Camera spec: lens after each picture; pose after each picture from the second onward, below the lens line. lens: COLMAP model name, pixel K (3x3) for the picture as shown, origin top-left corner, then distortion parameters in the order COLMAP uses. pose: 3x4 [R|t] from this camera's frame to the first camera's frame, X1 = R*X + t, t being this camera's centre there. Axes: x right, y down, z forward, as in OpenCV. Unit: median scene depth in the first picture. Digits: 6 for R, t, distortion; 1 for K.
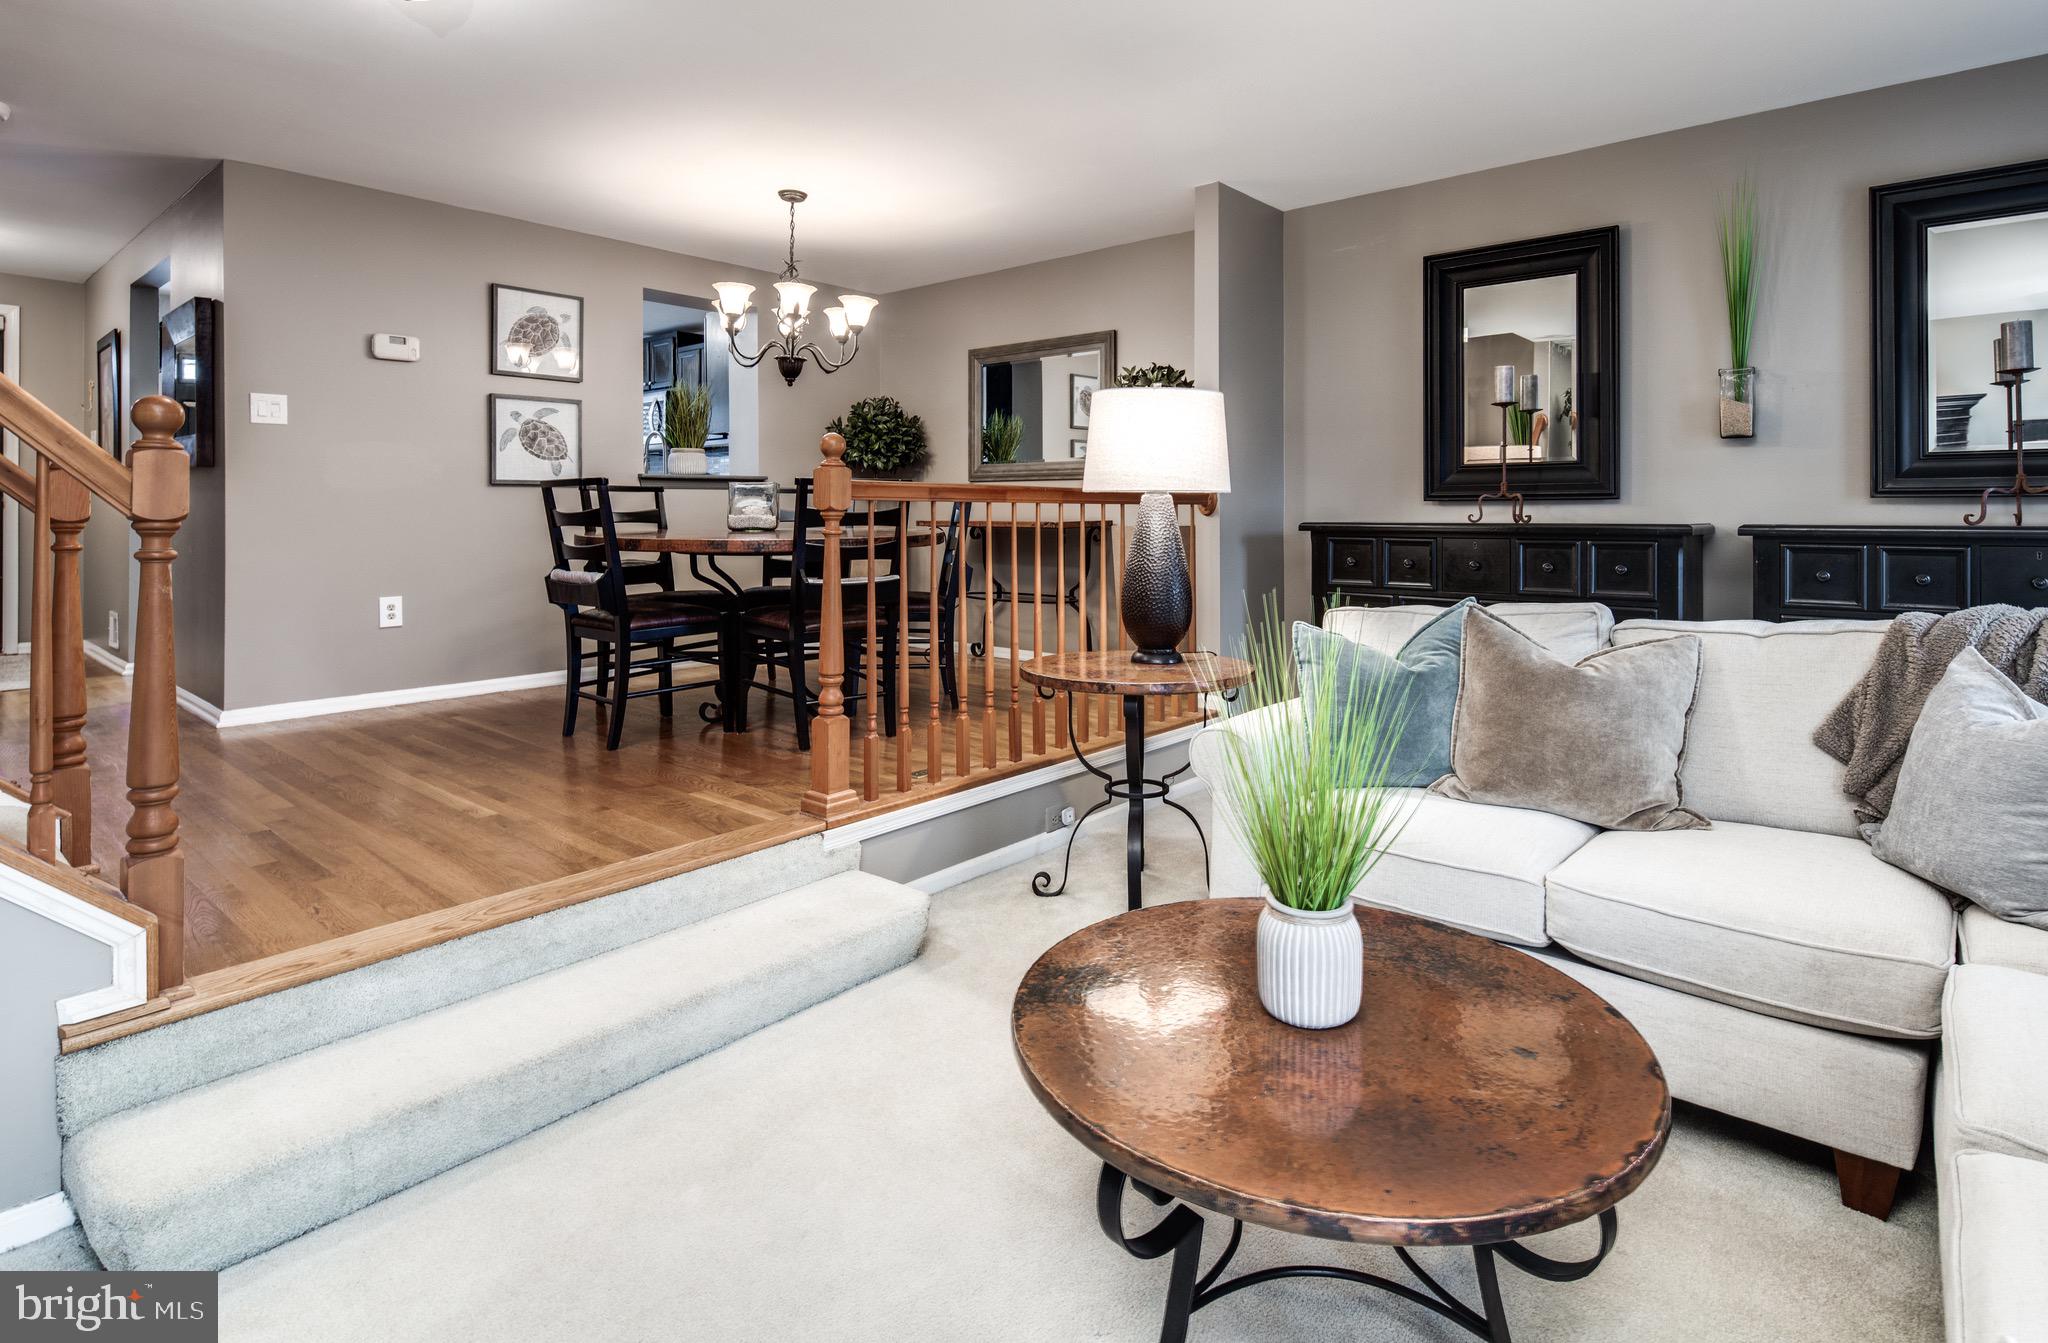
lens RADIAL K [[1039.8, 0, 1062.5], [0, 1039.8, 619.5], [0, 0, 1]] dist [-0.002112, -0.000707]
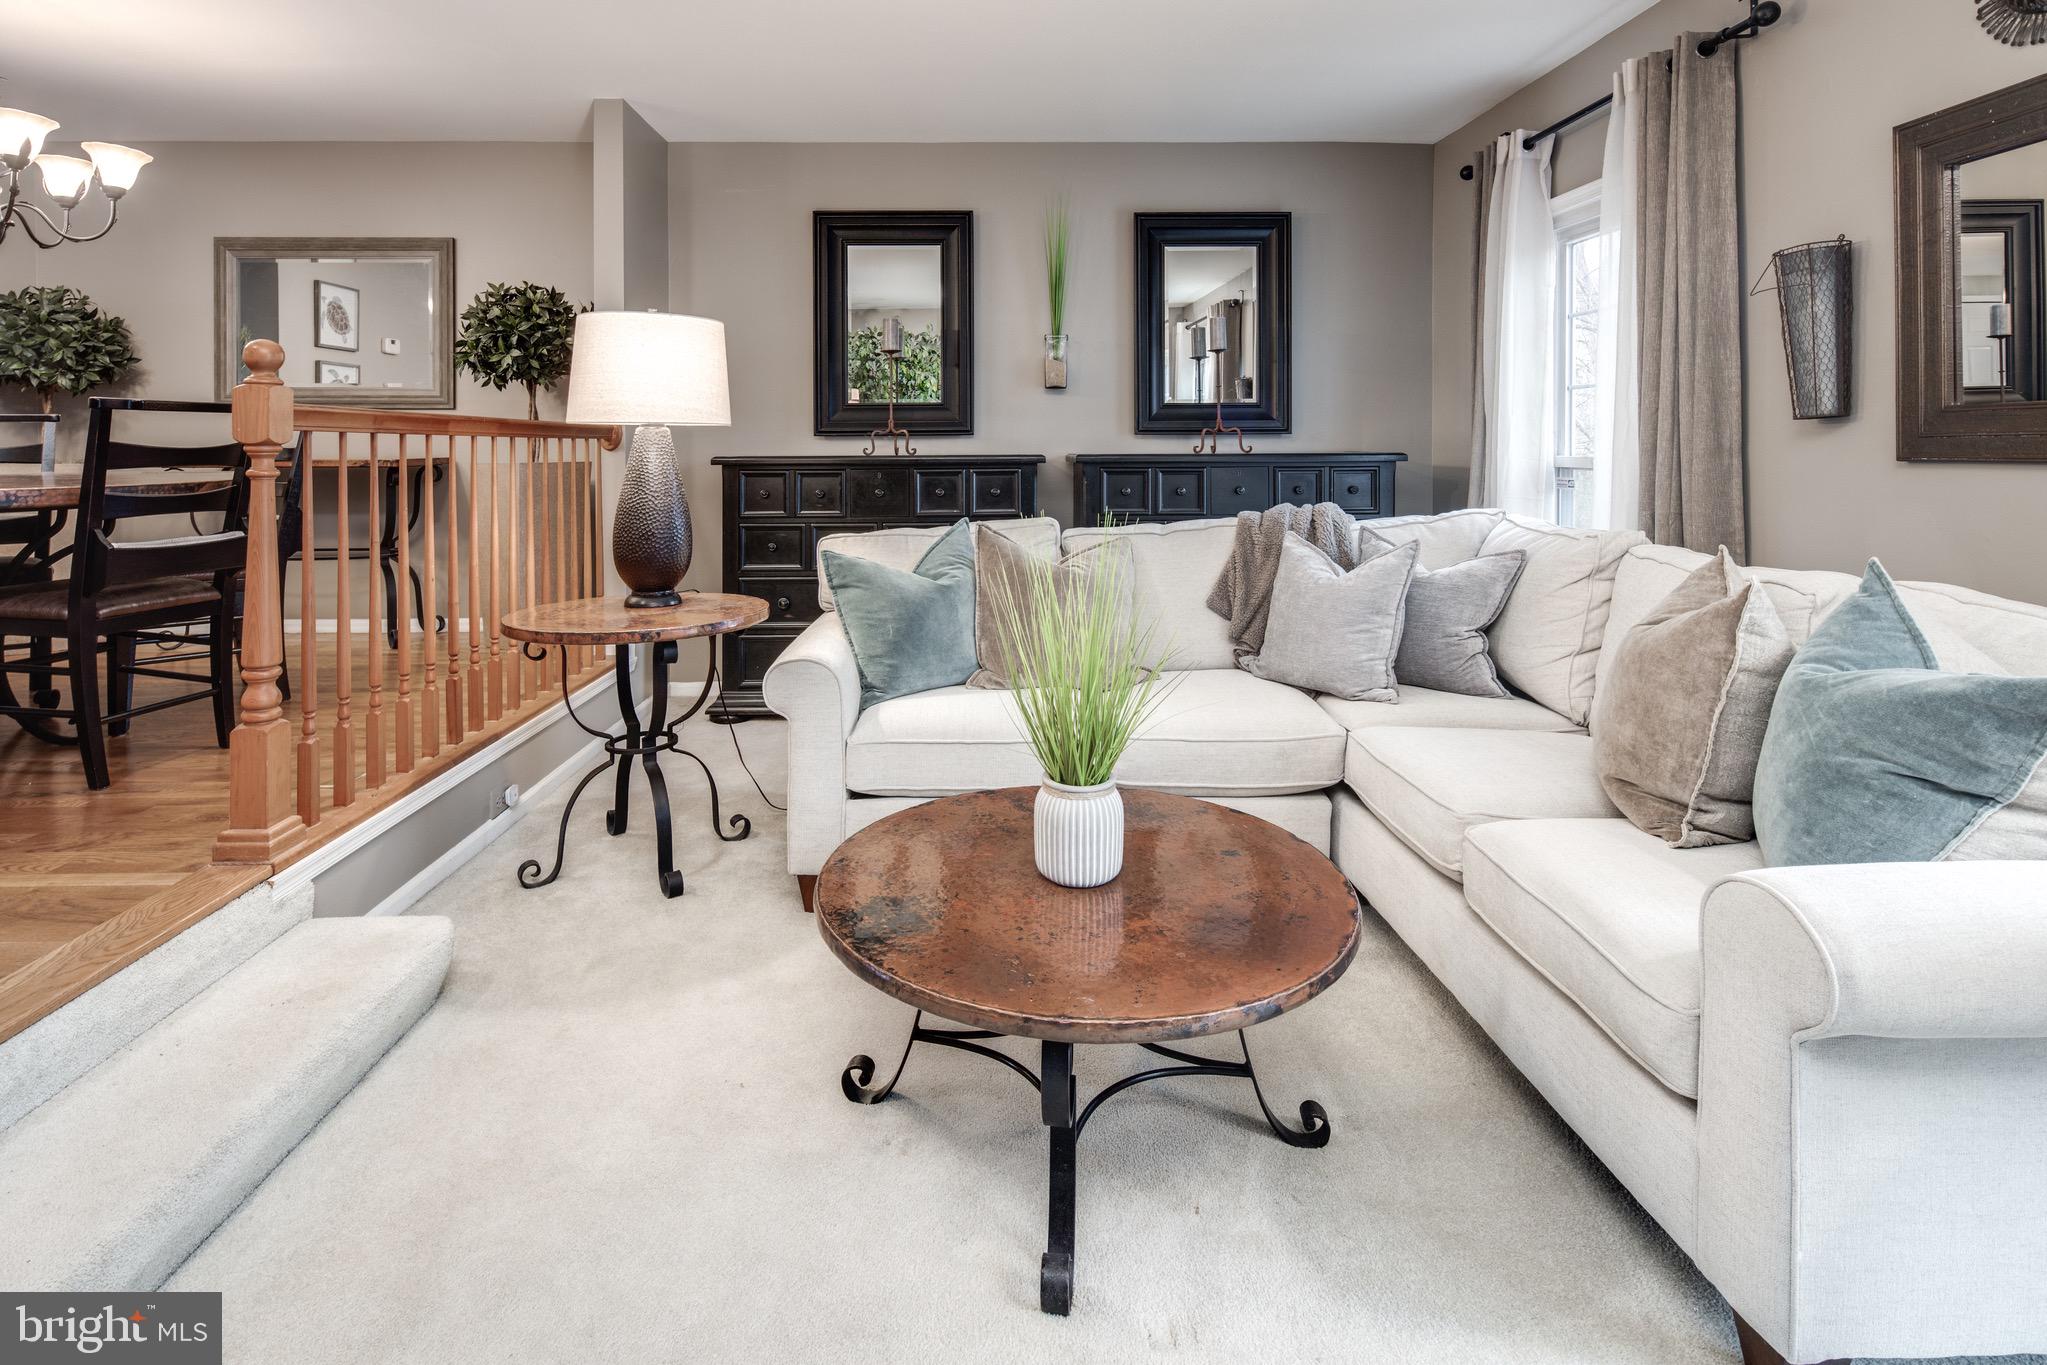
lens RADIAL K [[1001.3, 0, 1020.4], [0, 1001.3, 560.5], [0, 0, 1]] dist [0.001444, 0.000515]
pose [[0.749125, -0.077881, 0.657835, -0.233283], [0.072102, 0.996751, 0.035898, -0.007490], [-0.658493, 0.020540, 0.752306, 0.087221]]
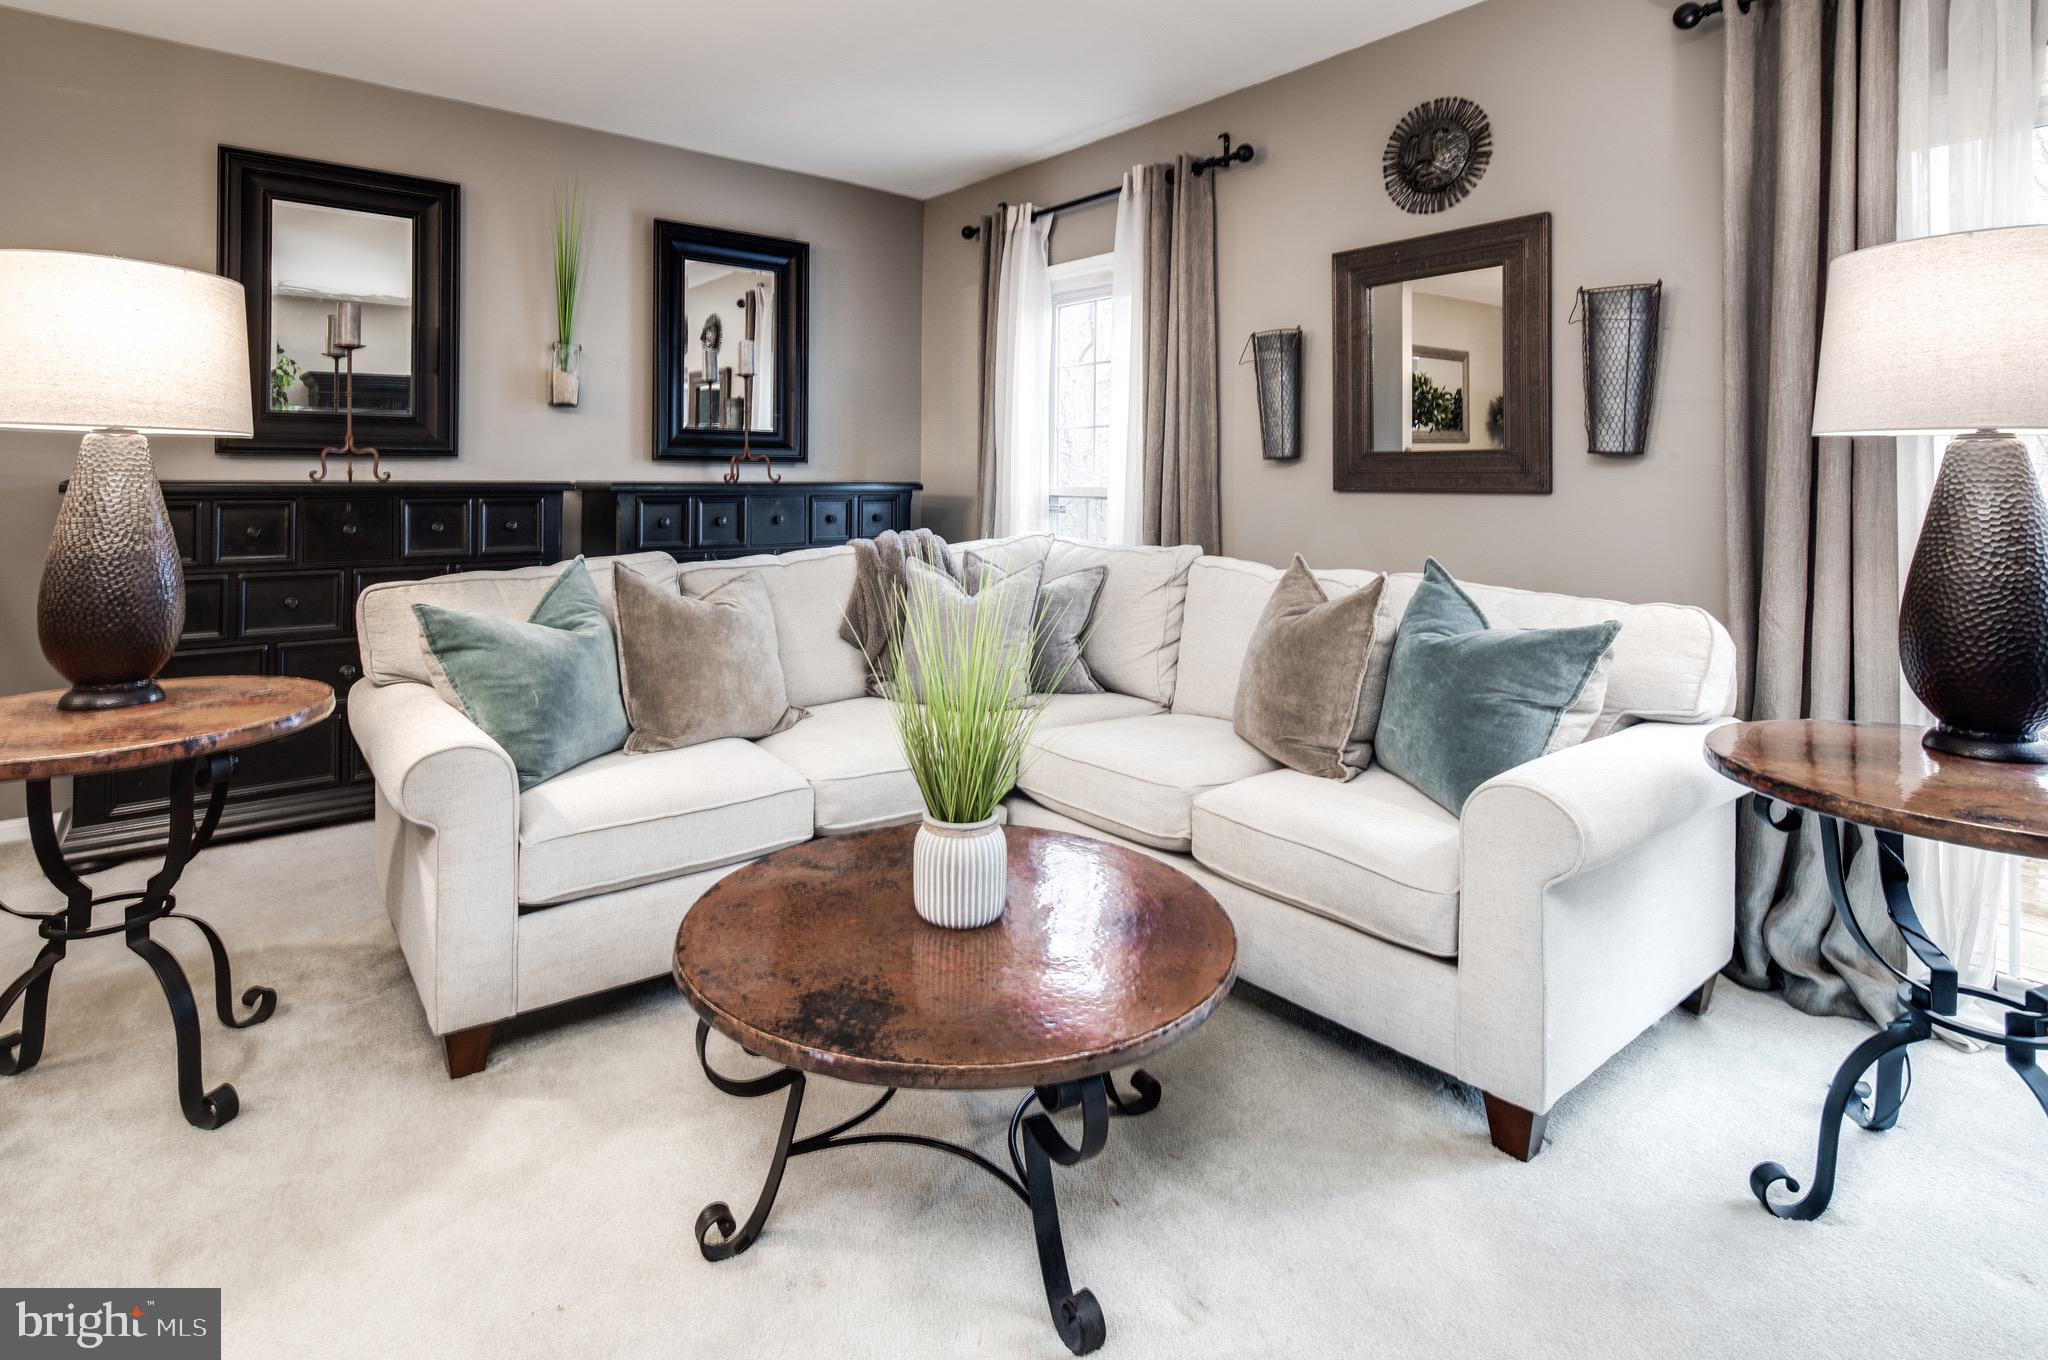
lens RADIAL K [[1027.2, 0, 1000.7], [0, 1027.2, 565.3], [0, 0, 1]] dist [0.035792, -0.000217]
pose [[0.218771, -0.083768, 0.972174, -0.366982], [0.094088, 0.993477, 0.064431, -0.029949], [-0.971230, 0.077374, 0.225225, 0.299981]]
